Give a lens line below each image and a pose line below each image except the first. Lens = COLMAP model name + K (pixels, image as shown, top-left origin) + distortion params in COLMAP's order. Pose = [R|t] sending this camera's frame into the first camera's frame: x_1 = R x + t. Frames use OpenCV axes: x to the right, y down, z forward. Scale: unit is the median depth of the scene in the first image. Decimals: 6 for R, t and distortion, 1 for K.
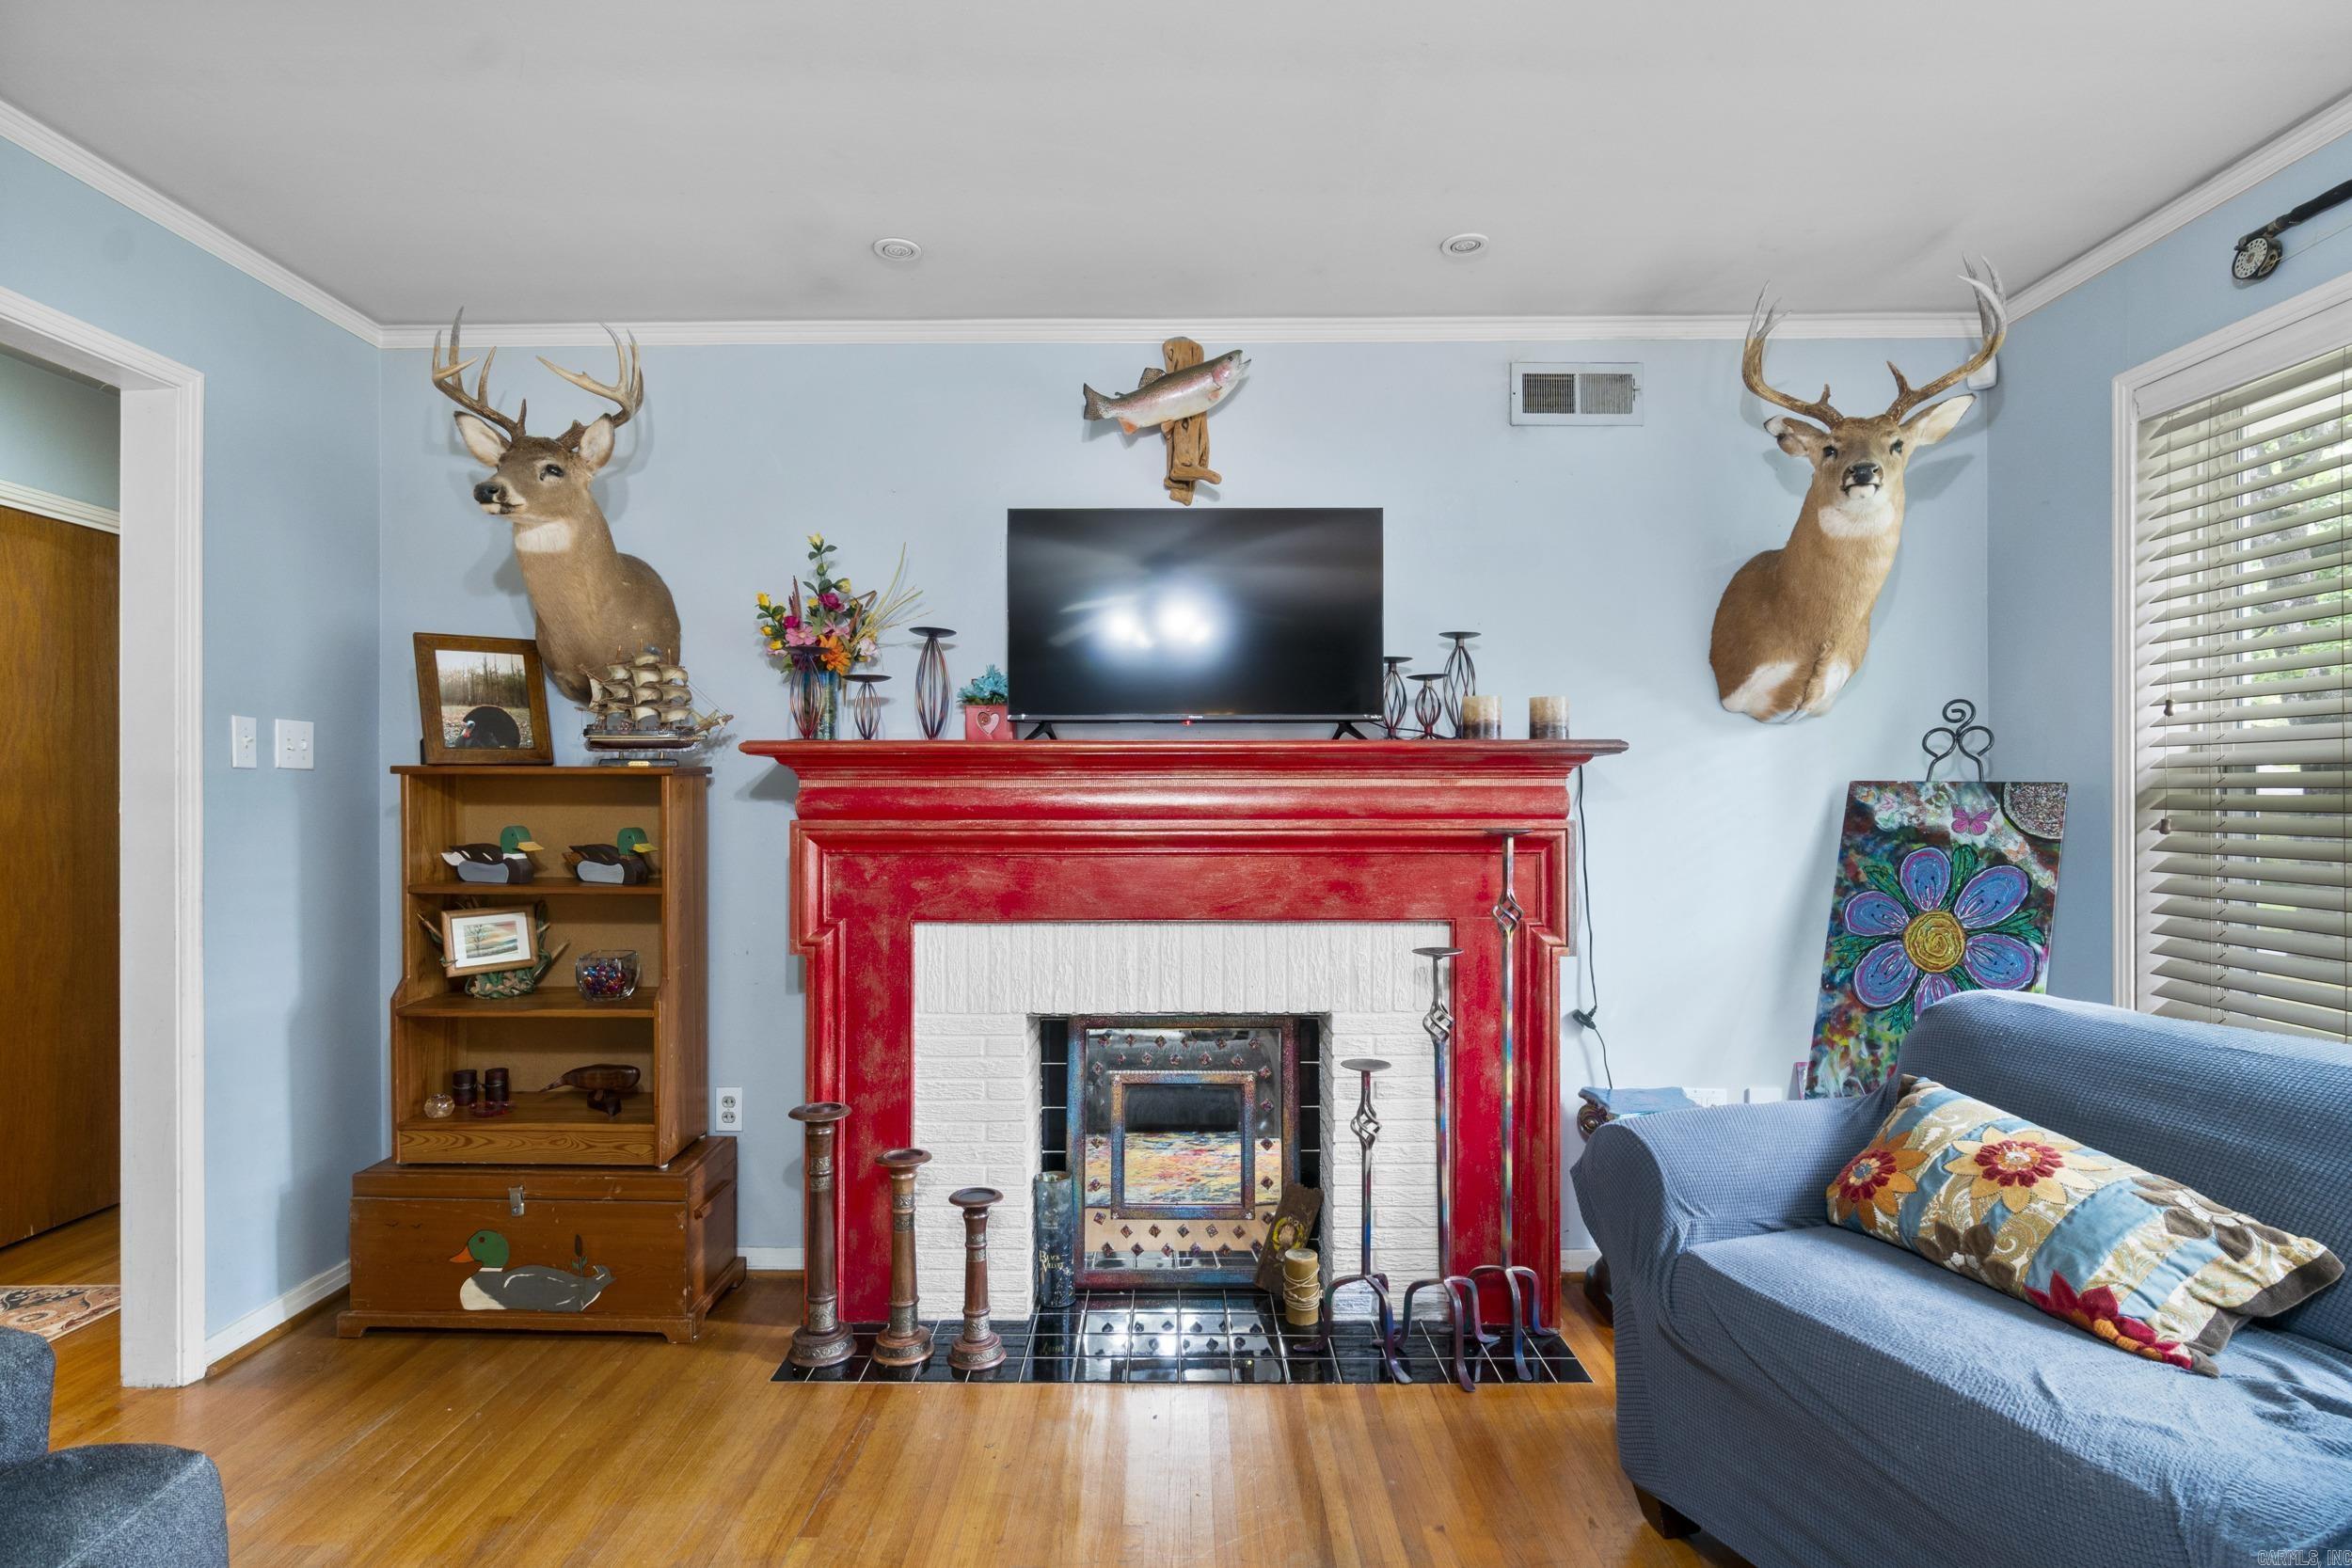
lens RADIAL K [[1194.7, 0, 1159.6], [0, 1194.7, 802.4], [0, 0, 1]] dist [-0.006842, 0.001870]
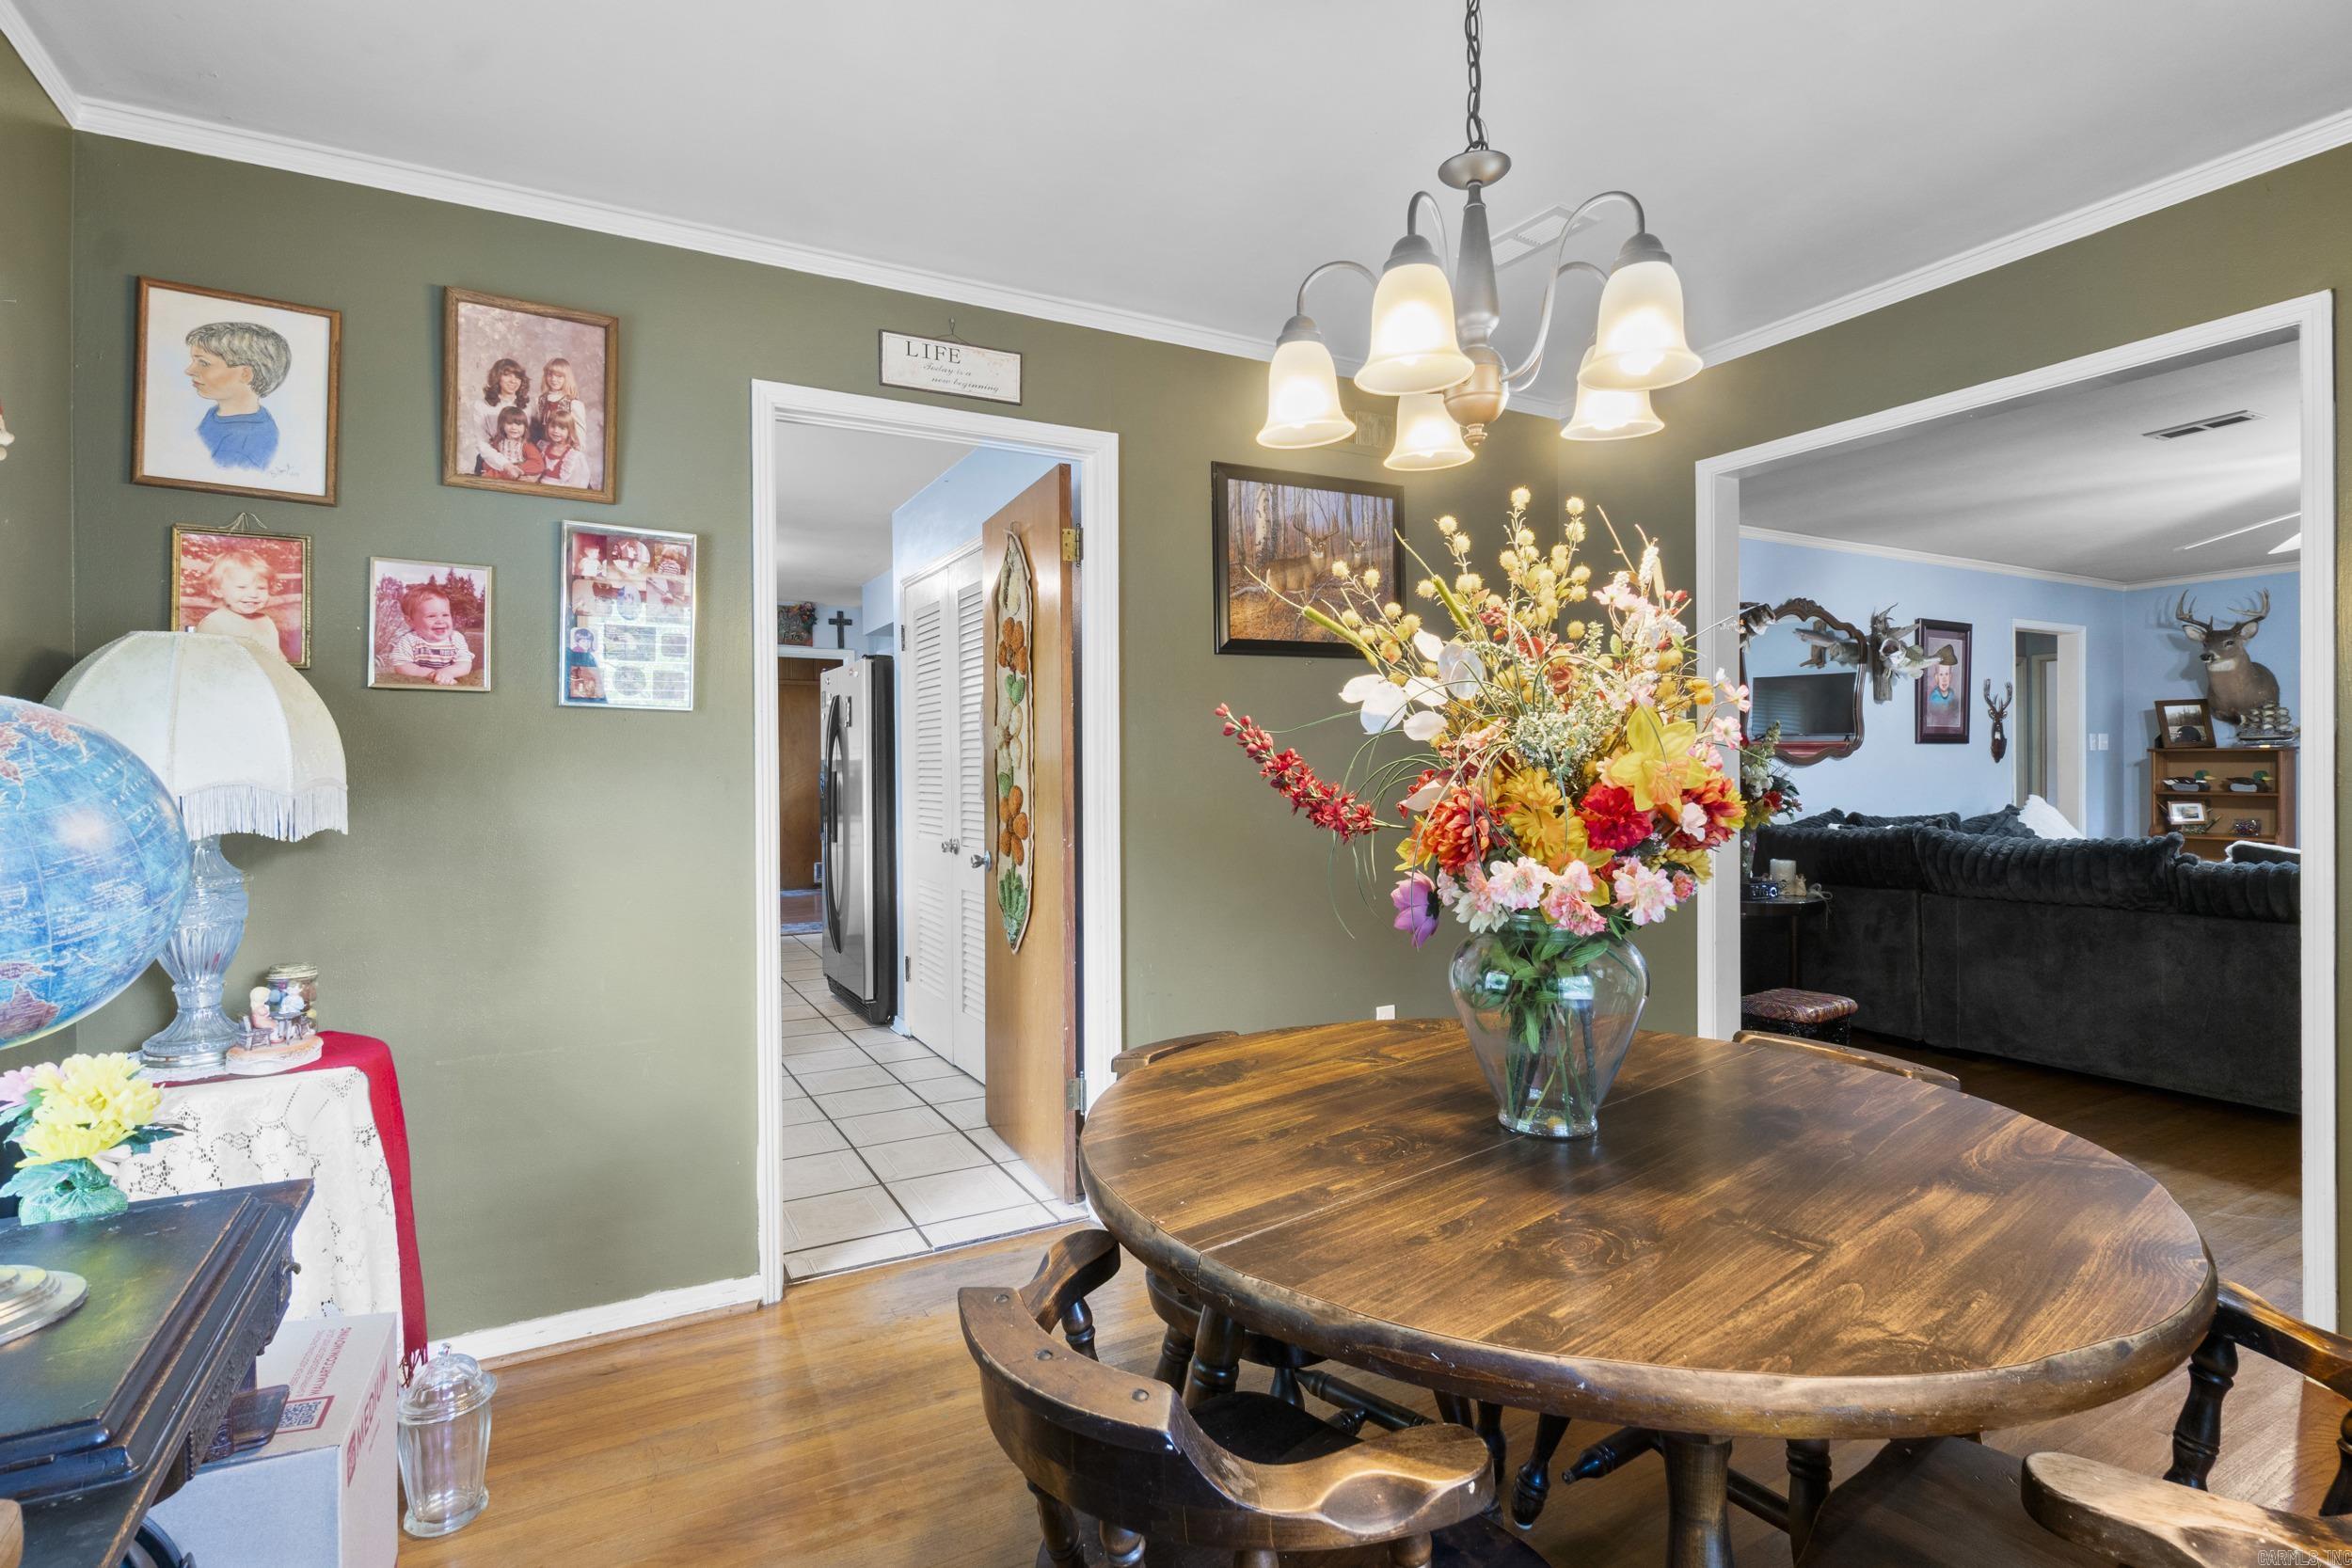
lens RADIAL K [[1123.4, 0, 1153.7], [0, 1123.4, 776.4], [0, 0, 1]] dist [-0.002905, 0.001280]
pose [[0.492725, 0.003964, -0.870176, 0.505967], [0.007781, 0.999930, 0.008961, -0.007542], [0.870150, -0.011186, 0.492660, -2.343559]]
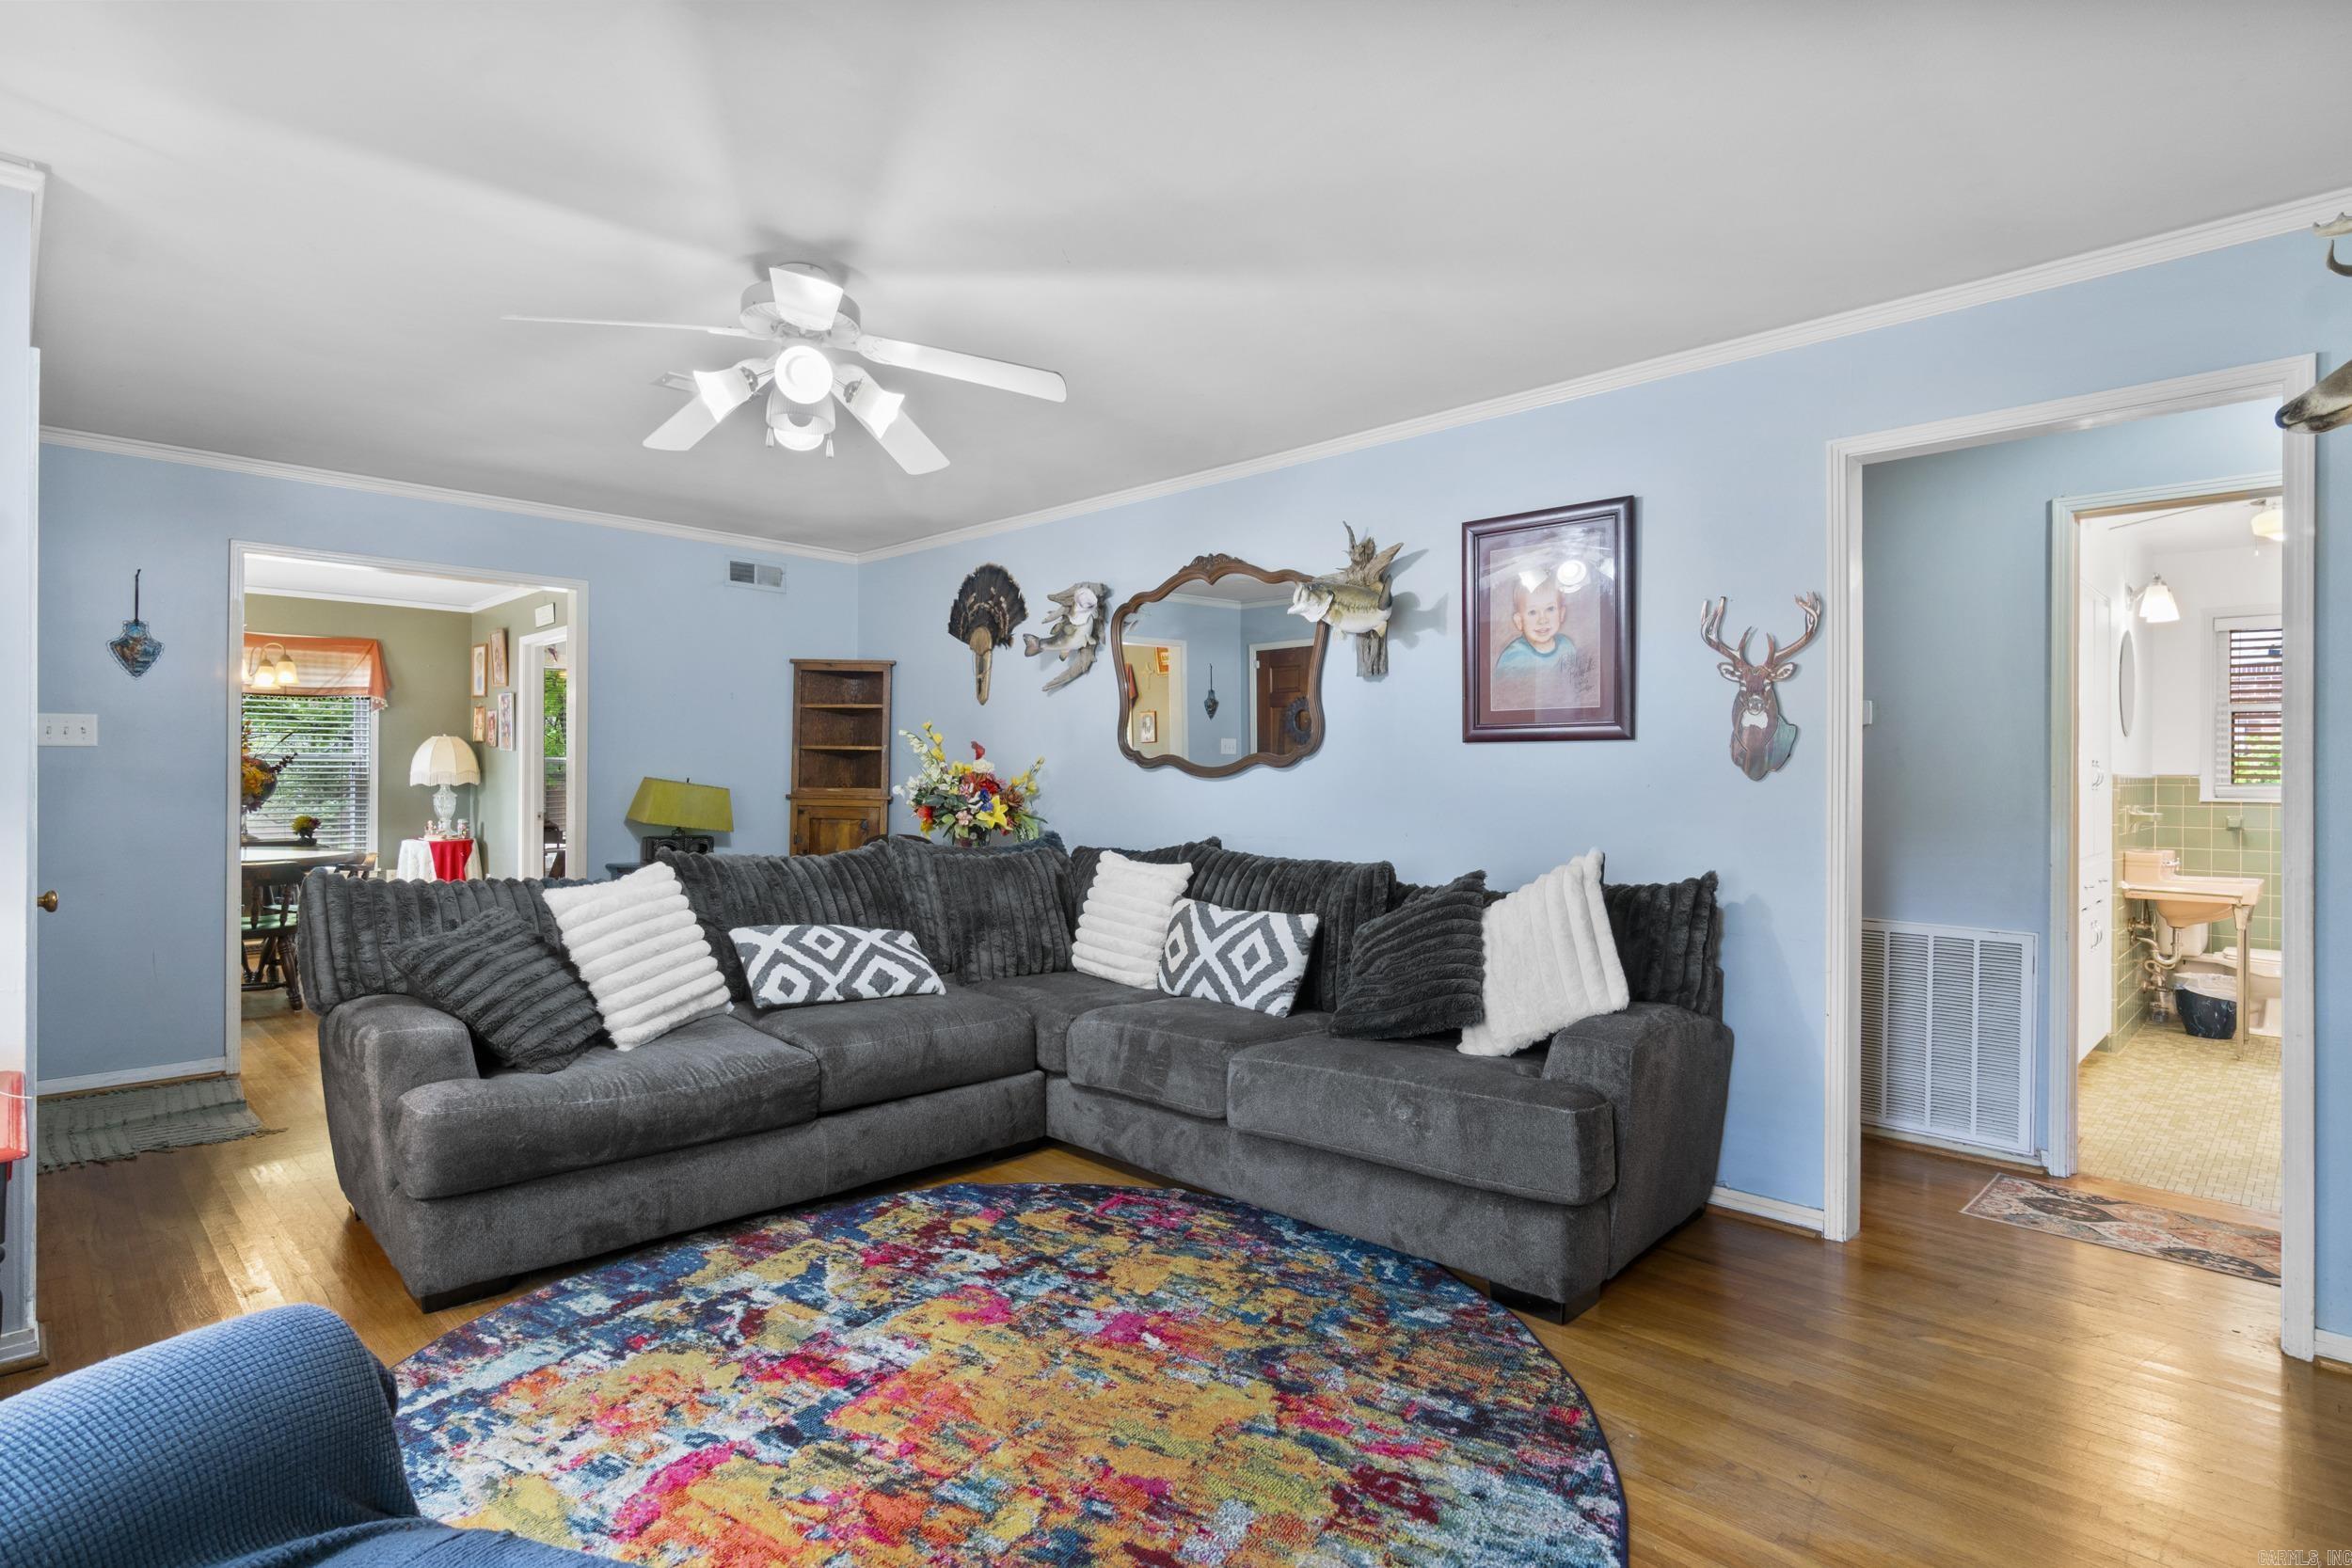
lens RADIAL K [[1194.7, 0, 1176.5], [0, 1194.7, 777.4], [0, 0, 1]] dist [-0.006842, 0.001870]
pose [[-0.689428, -0.000629, -0.724354, 0.519903], [-0.003304, 0.999992, 0.002276, -0.003505], [0.724347, 0.003963, -0.689424, 0.908132]]
